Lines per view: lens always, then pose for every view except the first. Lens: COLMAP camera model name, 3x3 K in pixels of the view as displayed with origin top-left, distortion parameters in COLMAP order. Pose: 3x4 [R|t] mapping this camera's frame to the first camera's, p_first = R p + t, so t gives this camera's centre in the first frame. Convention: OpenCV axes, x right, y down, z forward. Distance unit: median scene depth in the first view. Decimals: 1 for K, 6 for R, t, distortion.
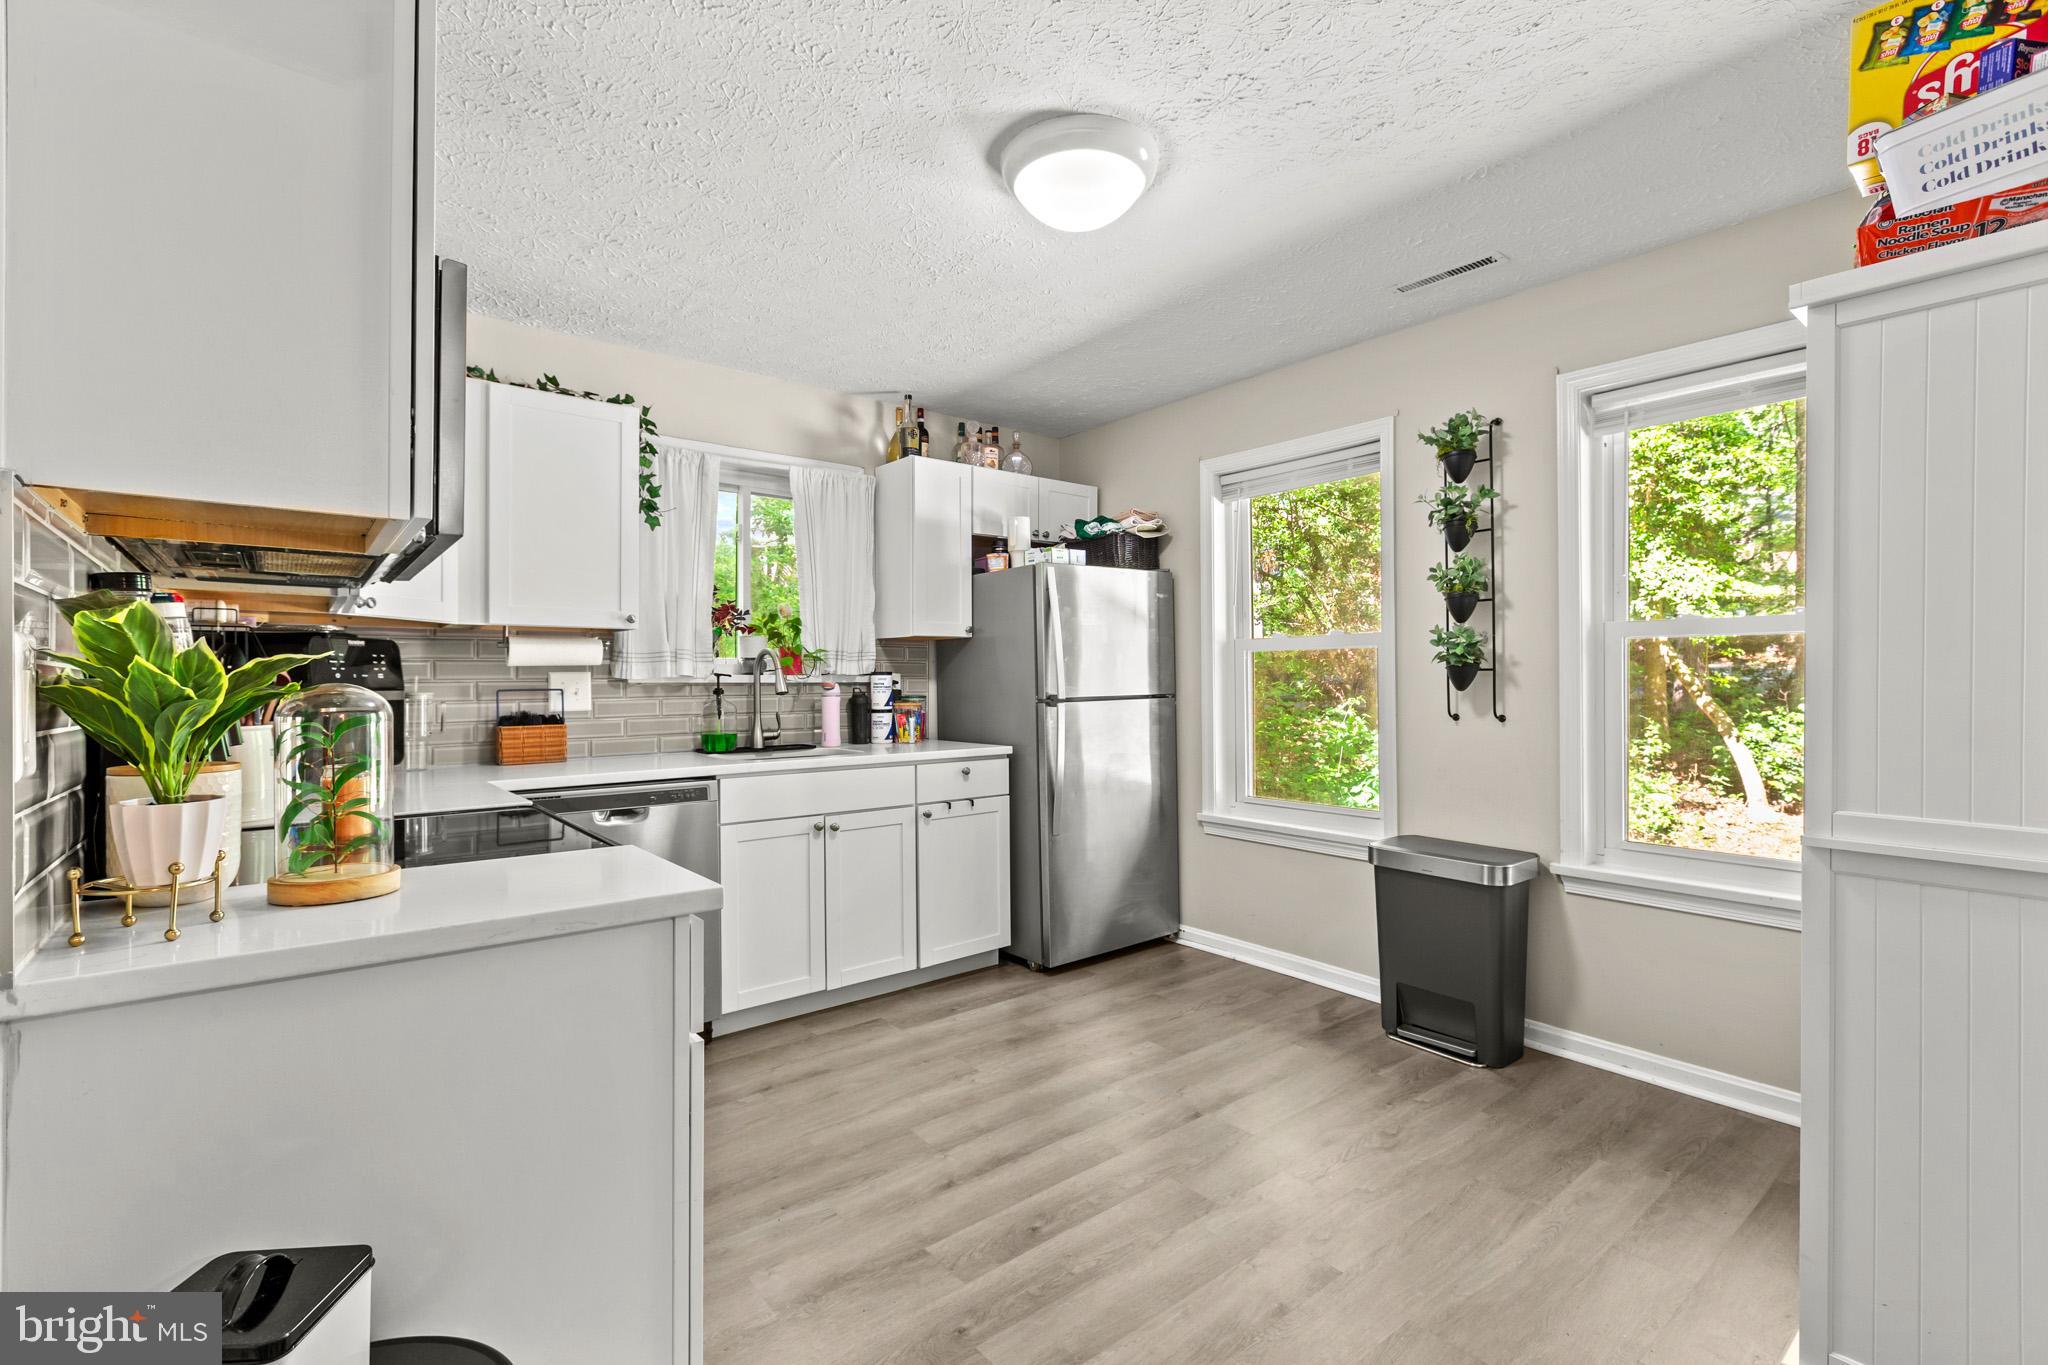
lens RADIAL K [[931.1, 0, 1017.0], [0, 931.1, 676.8], [0, 0, 1]] dist [0.002643, -0.000411]
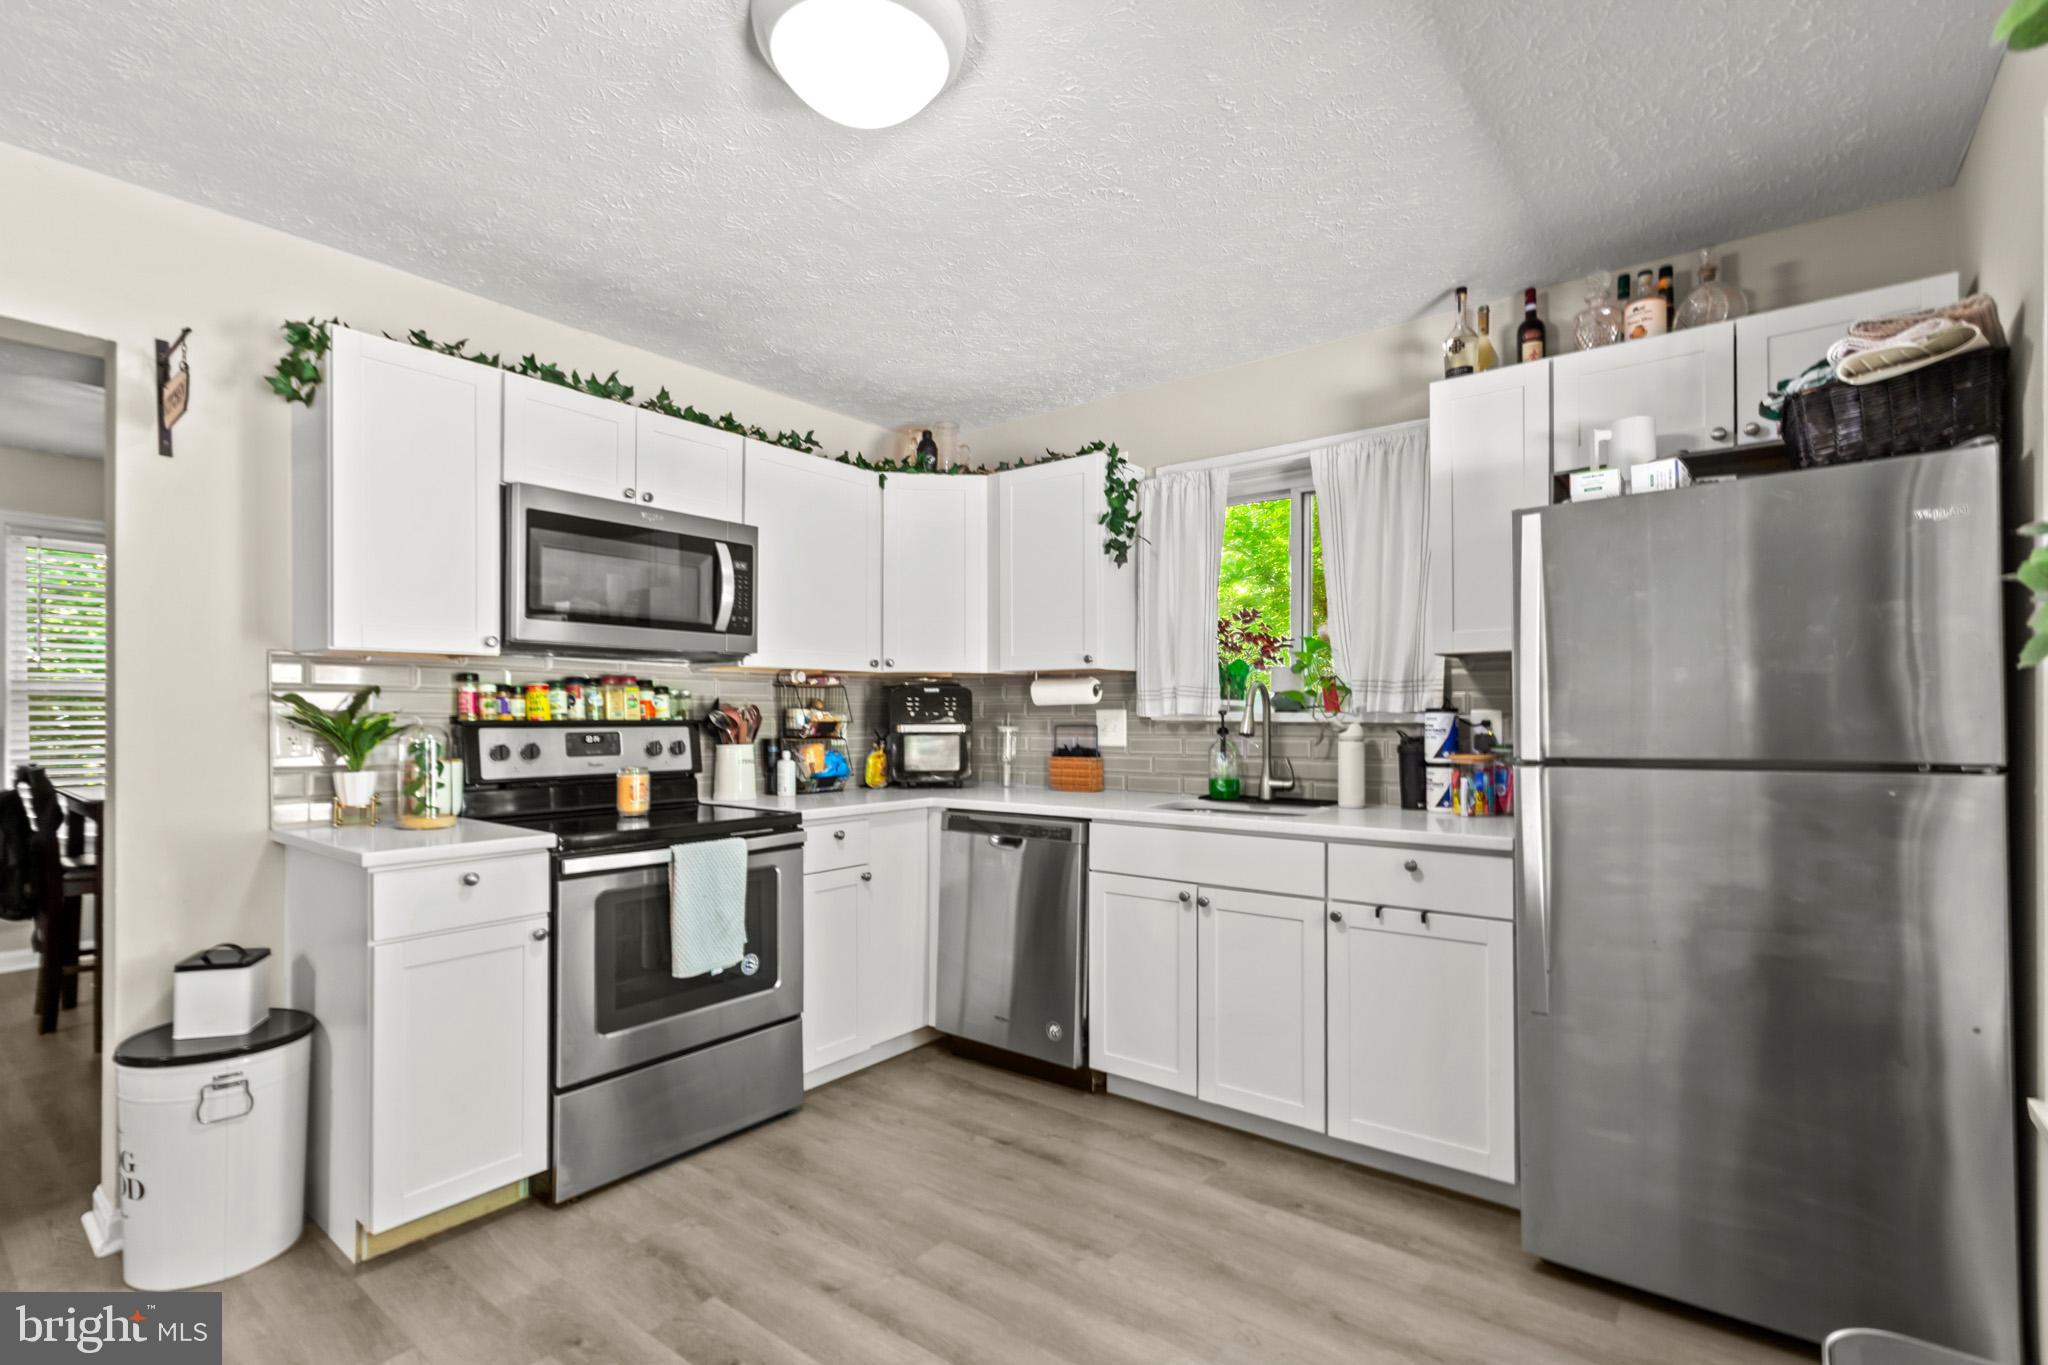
lens RADIAL K [[931.1, 0, 976.2], [0, 931.1, 713.5], [0, 0, 1]] dist [0.002643, -0.000411]
pose [[0.212824, 0.003918, -0.977083, 0.547361], [0.002575, 0.999986, 0.004571, -0.006215], [0.977087, -0.003489, 0.212811, 0.628384]]
